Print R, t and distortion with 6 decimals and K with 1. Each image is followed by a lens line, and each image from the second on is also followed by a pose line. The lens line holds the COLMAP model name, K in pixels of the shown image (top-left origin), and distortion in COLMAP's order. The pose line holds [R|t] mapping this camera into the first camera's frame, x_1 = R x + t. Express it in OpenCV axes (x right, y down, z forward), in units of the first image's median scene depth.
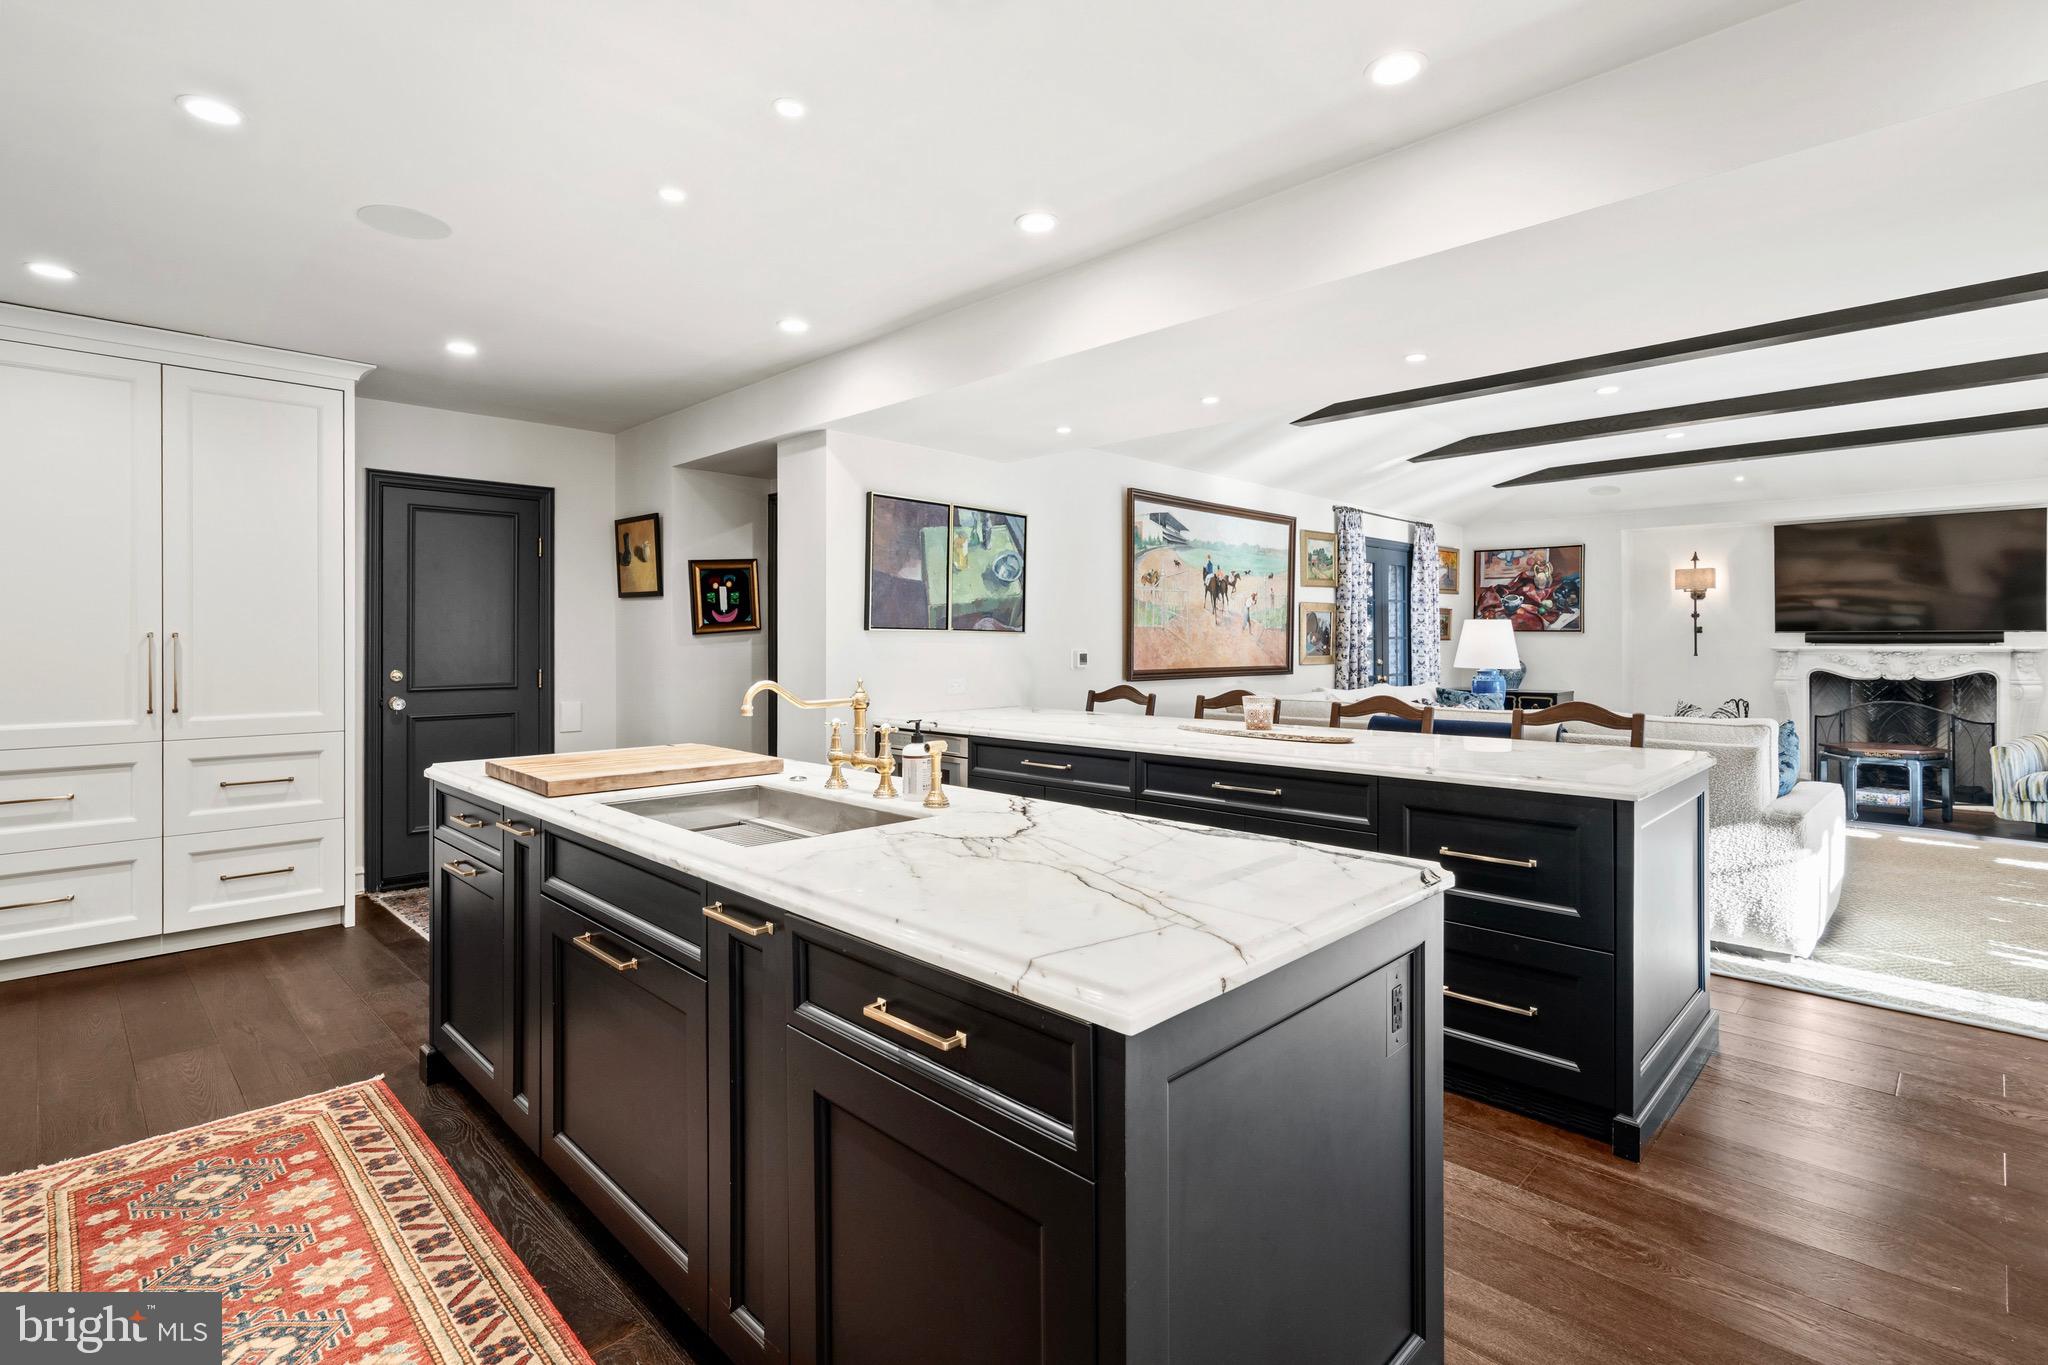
lens RADIAL K [[971.8, 0, 1015.7], [0, 971.8, 642.8], [0, 0, 1]] dist [0.000271, 0.000178]
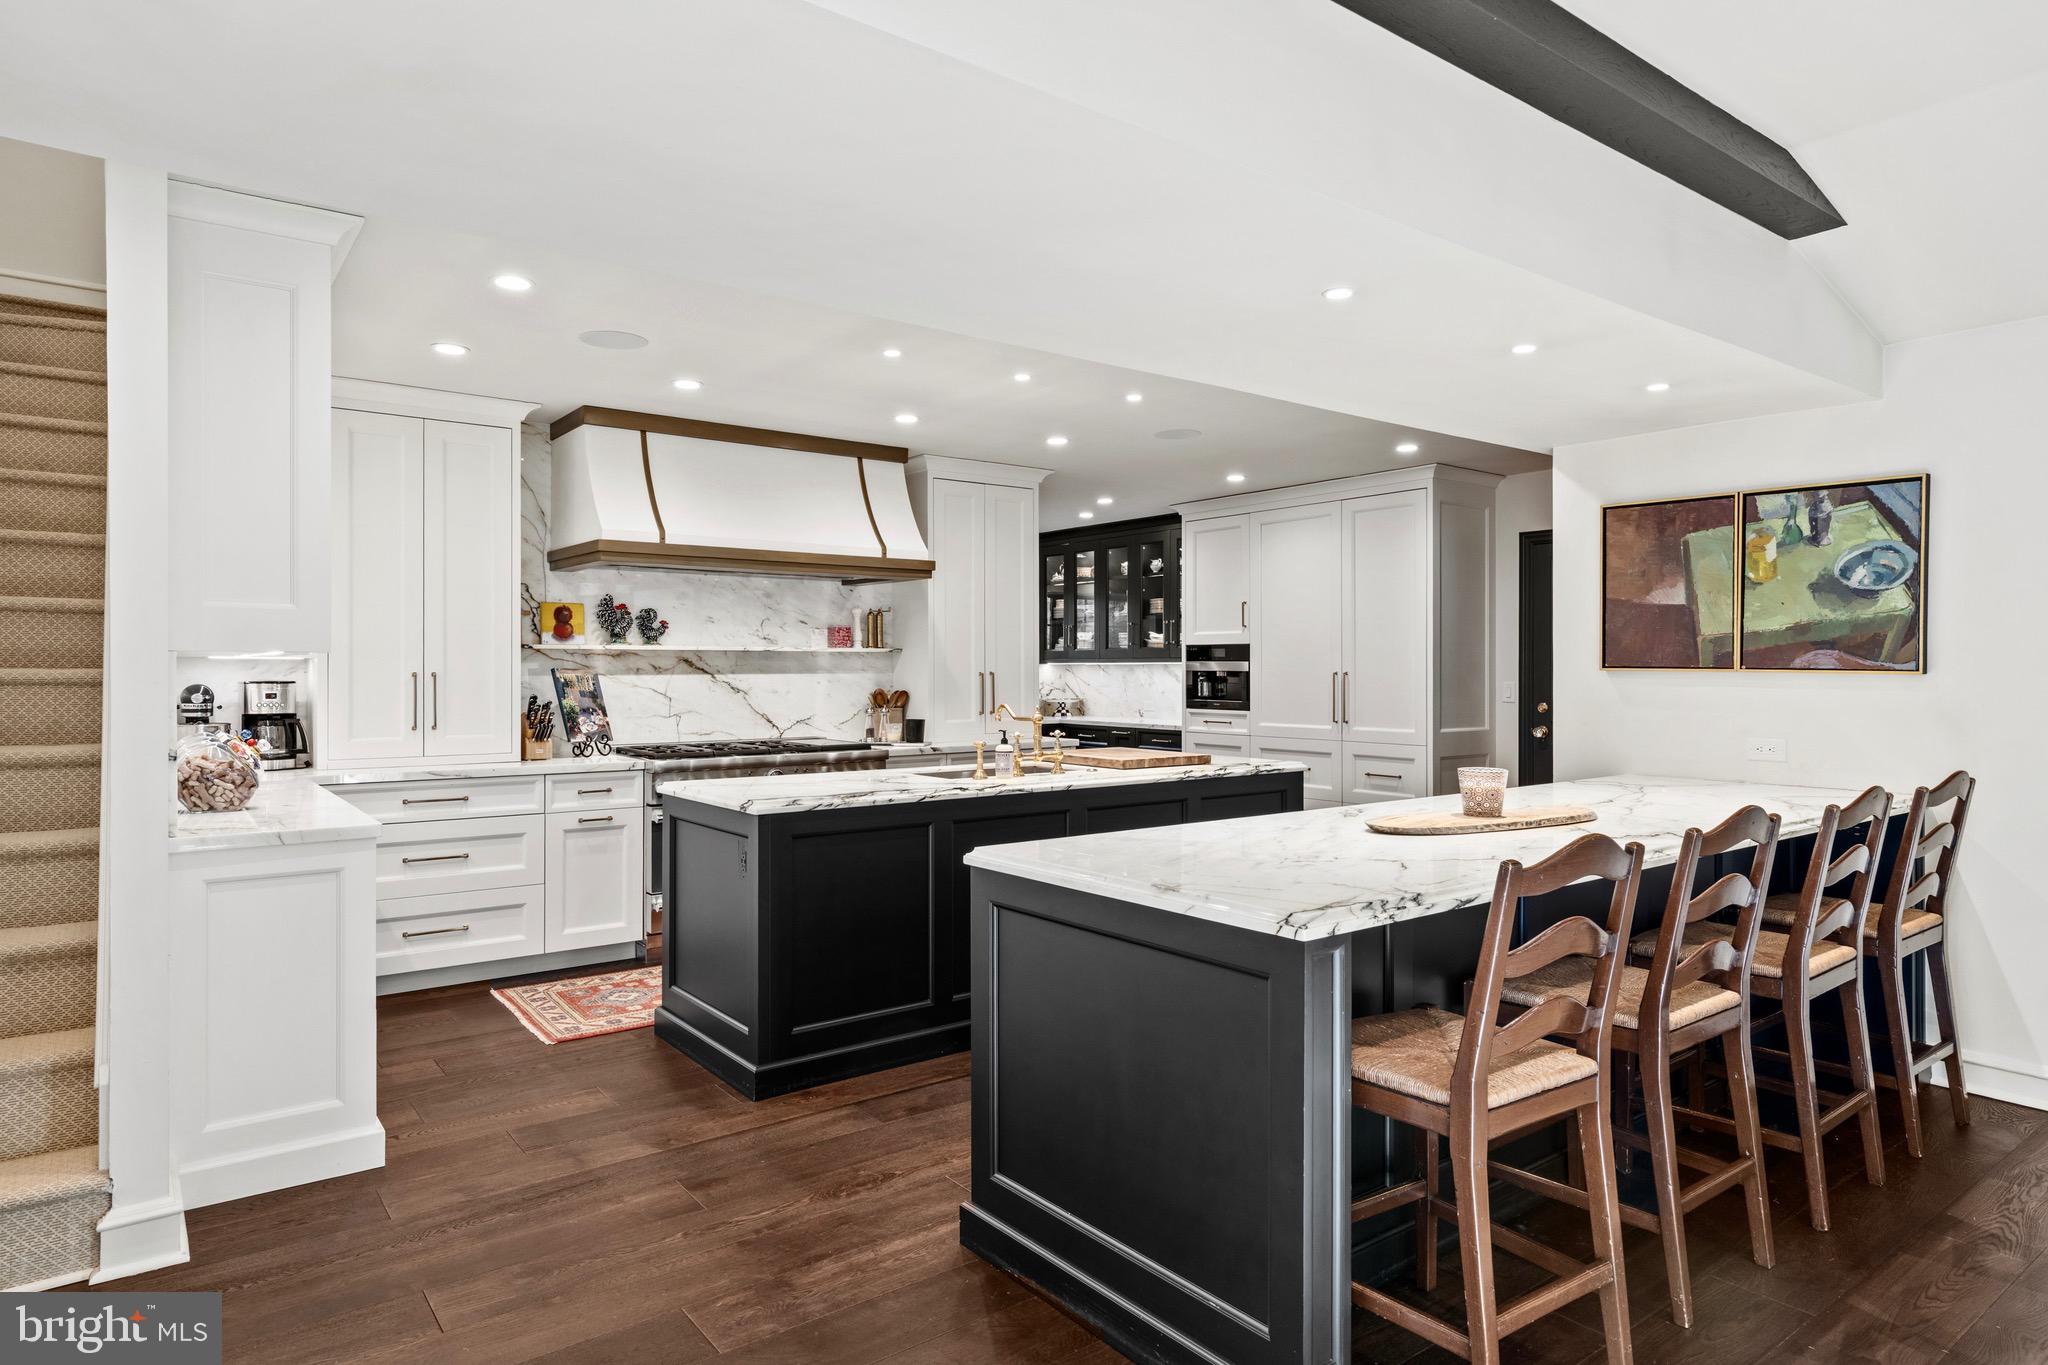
lens RADIAL K [[1192.4, 0, 1017.2], [0, 1192.4, 676.3], [0, 0, 1]] dist [0.004750, 0.001080]
pose [[-0.134458, 0.007894, -0.990888, 0.860129], [-0.001719, 0.999965, 0.008200, -0.013960], [0.990918, 0.002806, -0.134440, 0.581362]]
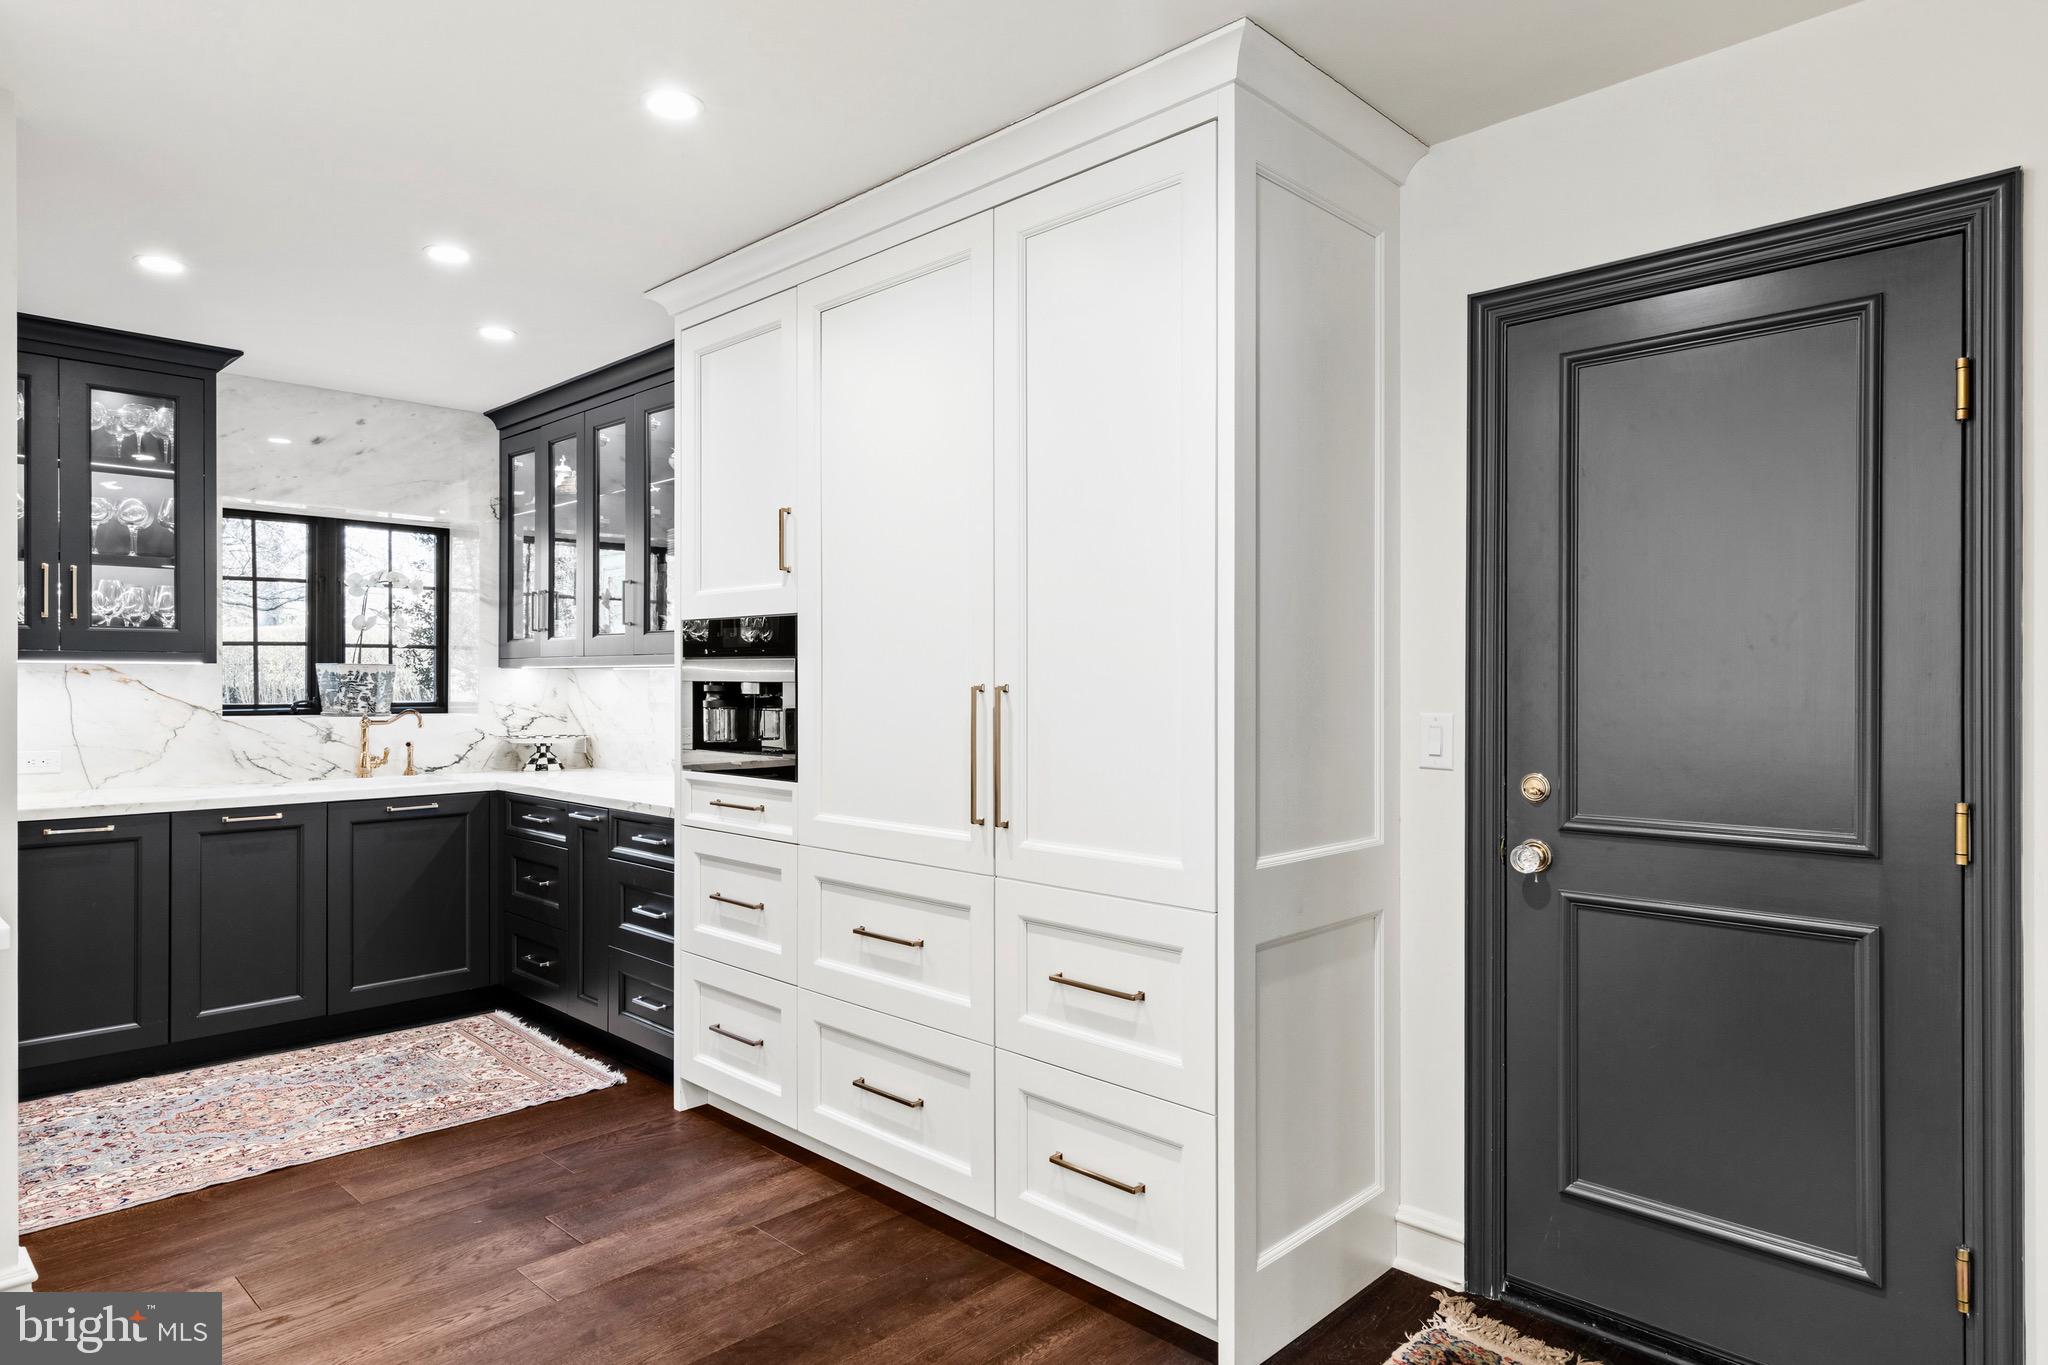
lens RADIAL K [[1192.4, 0, 1025.6], [0, 1192.4, 685.1], [0, 0, 1]] dist [0.004750, 0.001080]
pose [[0.014837, 0.001824, -0.999888, -0.147795], [-0.005107, 0.999985, 0.001748, -0.008420], [0.999877, 0.005080, 0.014846, 0.792068]]
